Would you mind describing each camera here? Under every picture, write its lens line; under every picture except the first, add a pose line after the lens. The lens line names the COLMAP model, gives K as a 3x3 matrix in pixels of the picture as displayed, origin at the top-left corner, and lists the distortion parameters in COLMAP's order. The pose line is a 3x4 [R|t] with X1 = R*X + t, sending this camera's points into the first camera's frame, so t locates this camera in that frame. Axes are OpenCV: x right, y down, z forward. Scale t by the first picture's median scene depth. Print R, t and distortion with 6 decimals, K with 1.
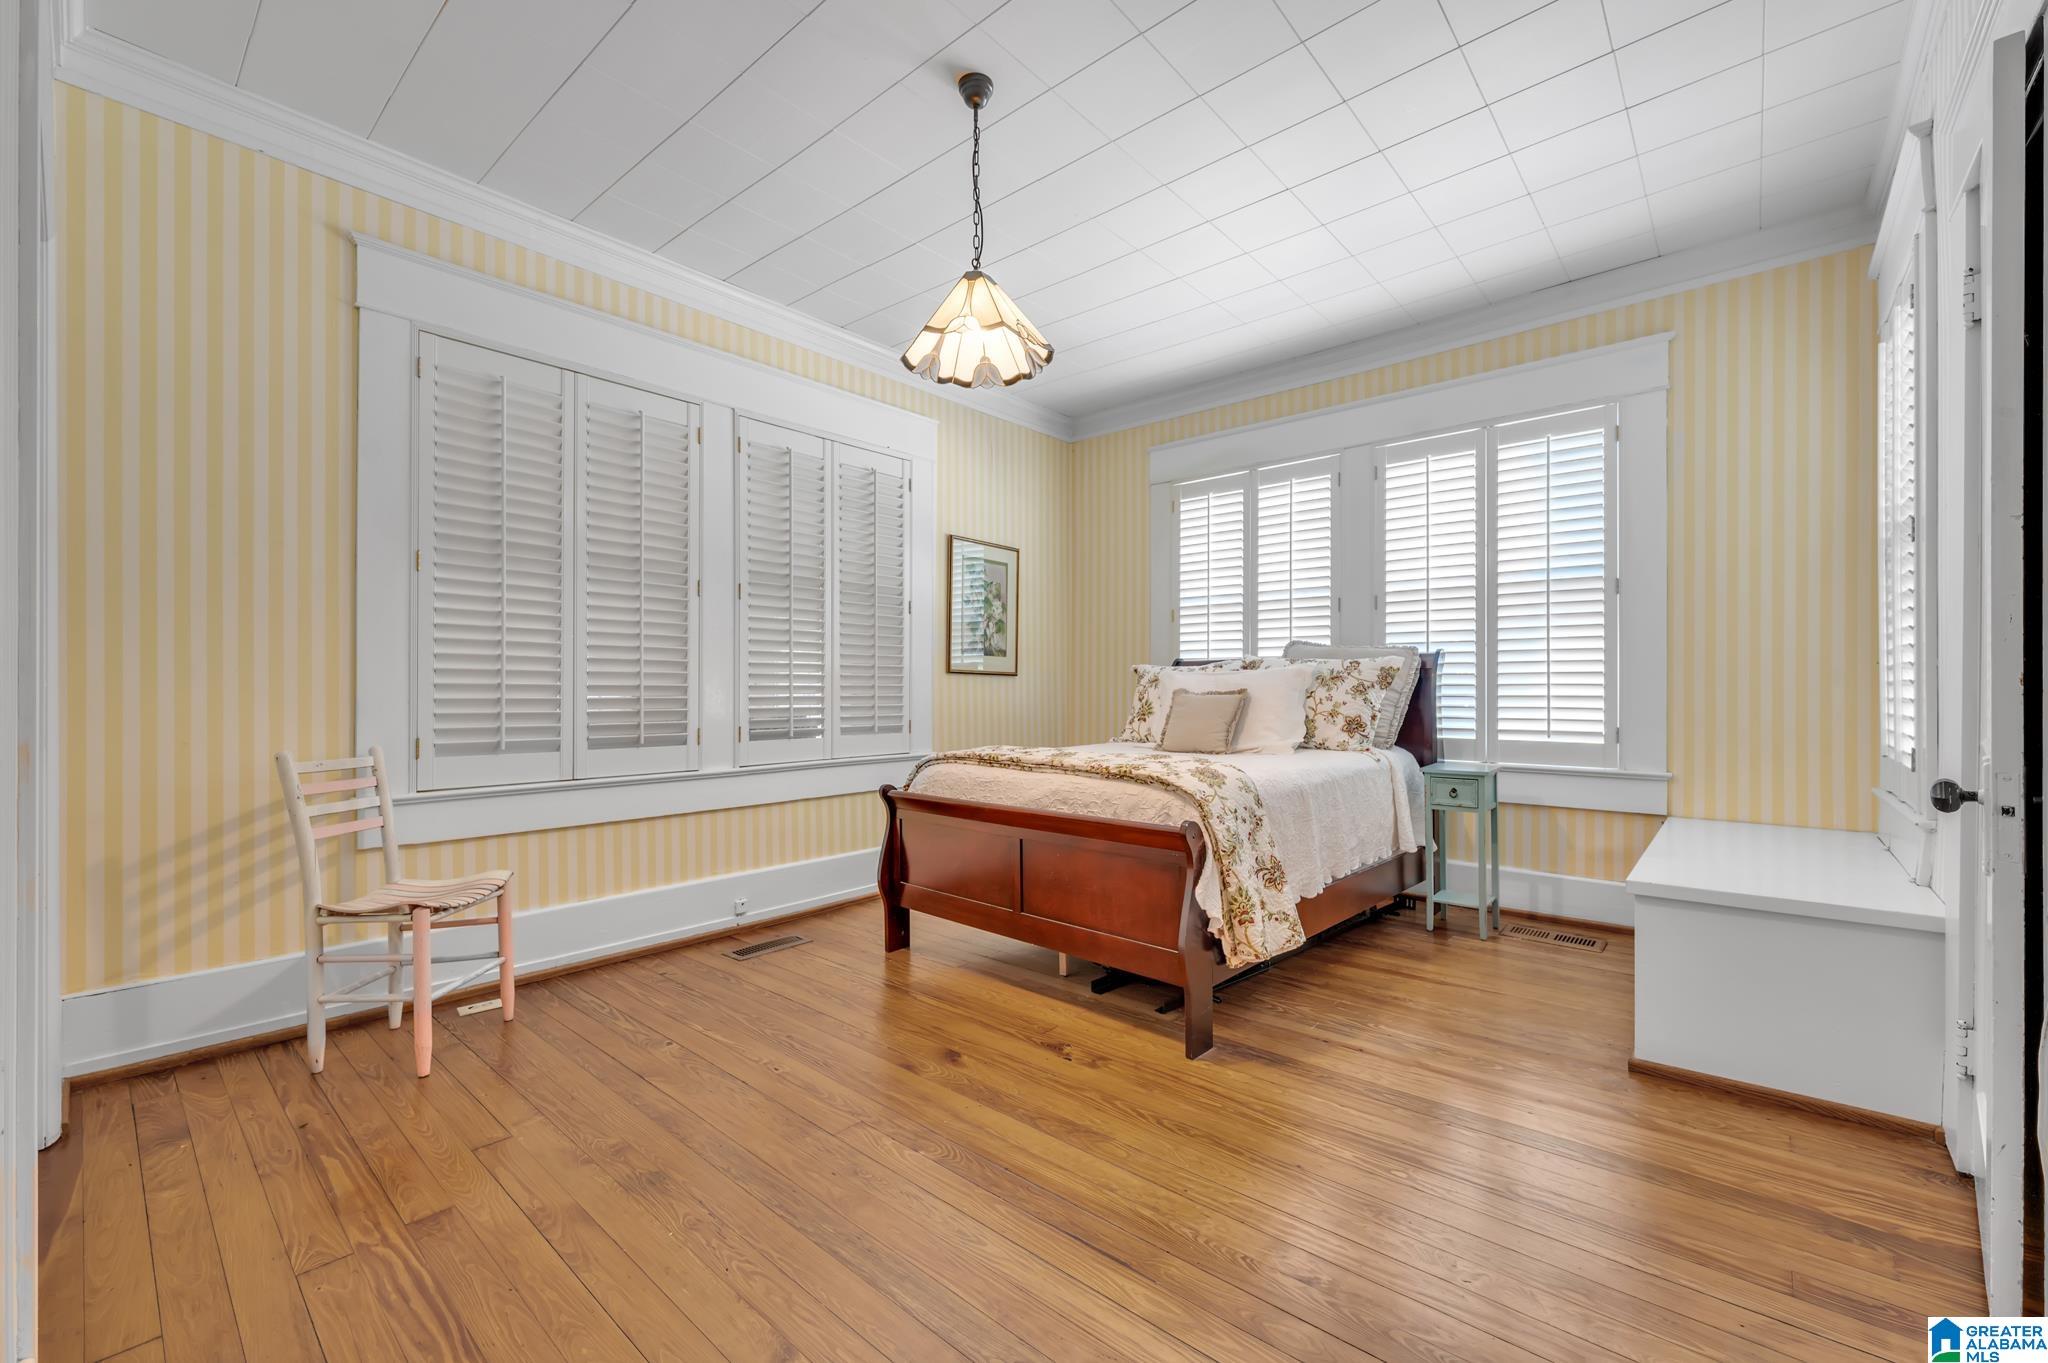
lens RADIAL K [[826.6, 0, 1028.4], [0, 826.6, 683.6], [0, 0, 1]] dist [-0.002666, -0.000673]
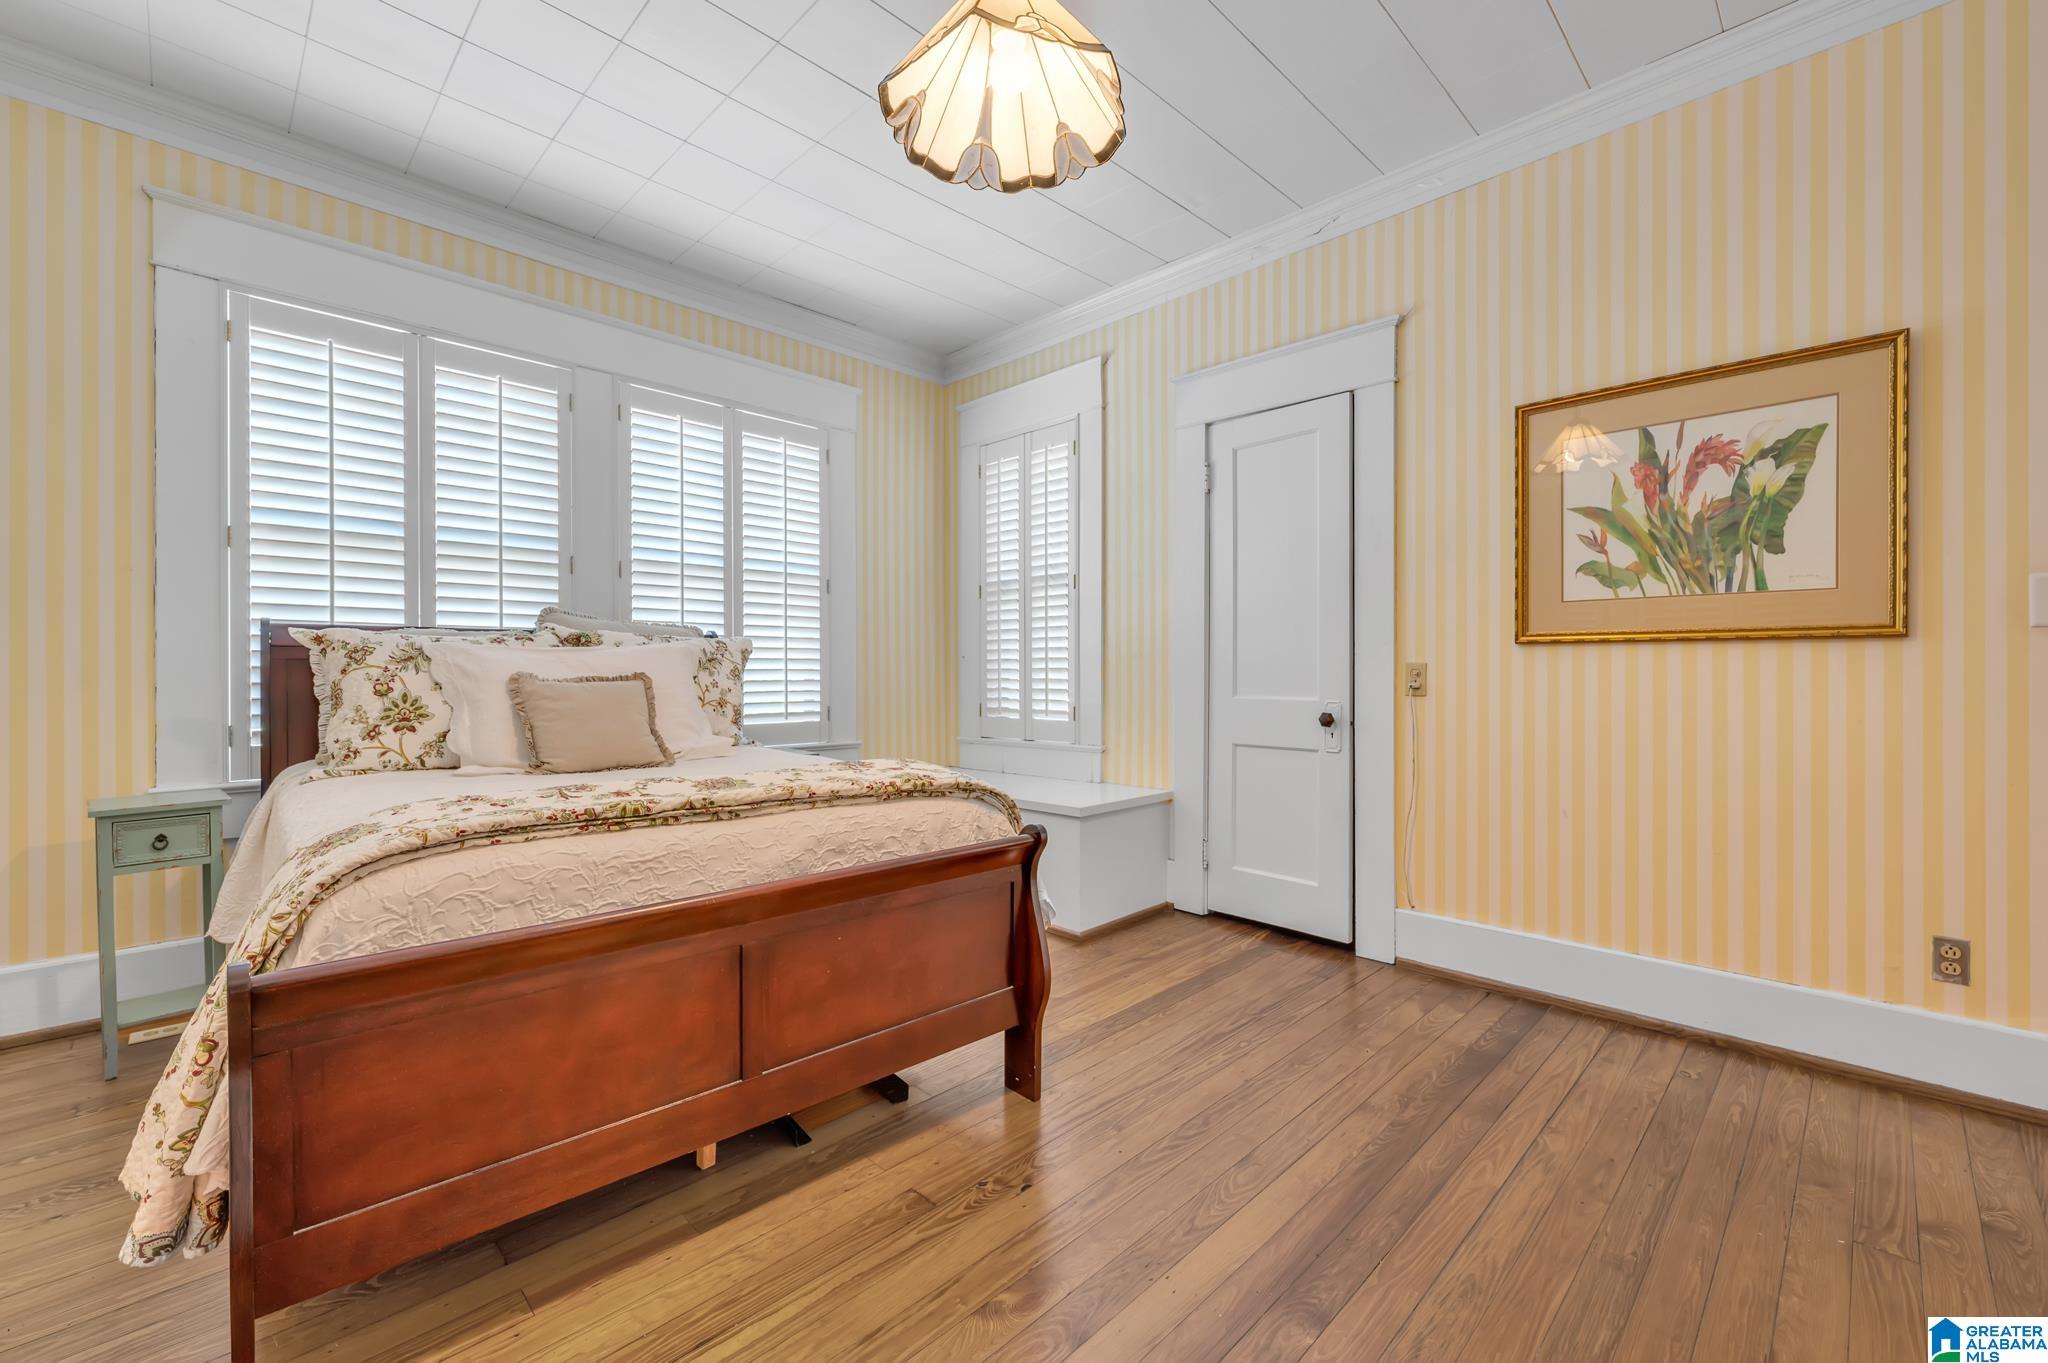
lens RADIAL K [[826.6, 0, 1032.7], [0, 826.6, 674.7], [0, 0, 1]] dist [-0.002666, -0.000673]
pose [[0.071016, 0.001422, 0.997474, -0.420807], [-0.002783, 0.999995, -0.001228, 0.007544], [-0.997471, -0.002689, 0.071019, 0.598109]]
